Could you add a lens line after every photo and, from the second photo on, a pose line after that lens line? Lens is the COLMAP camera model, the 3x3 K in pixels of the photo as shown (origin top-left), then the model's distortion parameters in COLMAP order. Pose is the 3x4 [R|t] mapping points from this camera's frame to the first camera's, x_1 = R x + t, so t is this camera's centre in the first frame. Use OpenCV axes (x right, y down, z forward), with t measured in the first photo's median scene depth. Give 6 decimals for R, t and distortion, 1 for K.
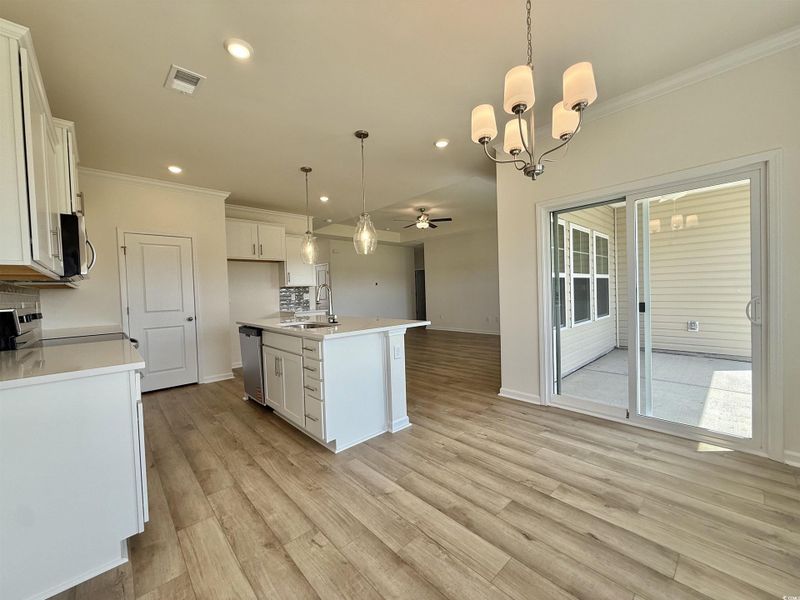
lens RADIAL K [[318.6, 0, 397.3], [0, 318.6, 298.2], [0, 0, 1]] dist [0.000234, 0.000375]
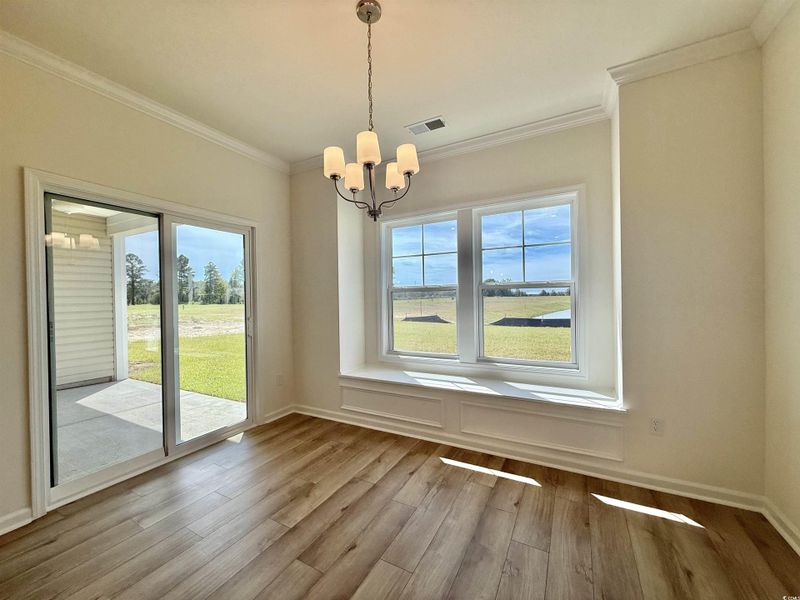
lens RADIAL K [[318.6, 0, 401.4], [0, 318.6, 295.8], [0, 0, 1]] dist [0.000234, 0.000375]
pose [[-0.322878, 0.042925, 0.945467, -0.594622], [0.048691, 0.998401, -0.028701, -0.032177], [-0.945187, 0.036769, -0.324452, 1.033799]]
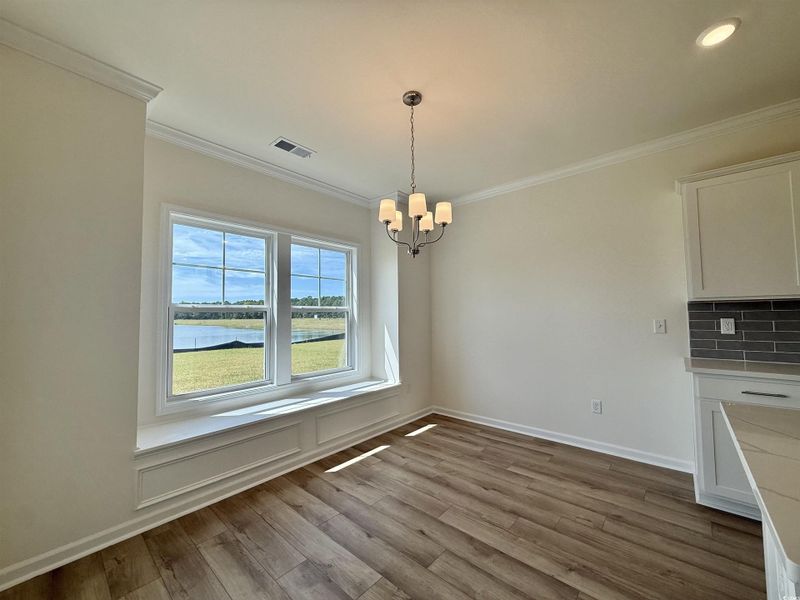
lens RADIAL K [[318.6, 0, 396.9], [0, 318.6, 297.3], [0, 0, 1]] dist [0.000234, 0.000375]
pose [[-0.994135, 0.037221, -0.101542, 0.530911], [0.040385, 0.998755, -0.029277, -0.103903], [0.100326, -0.033207, -0.994400, 1.994981]]
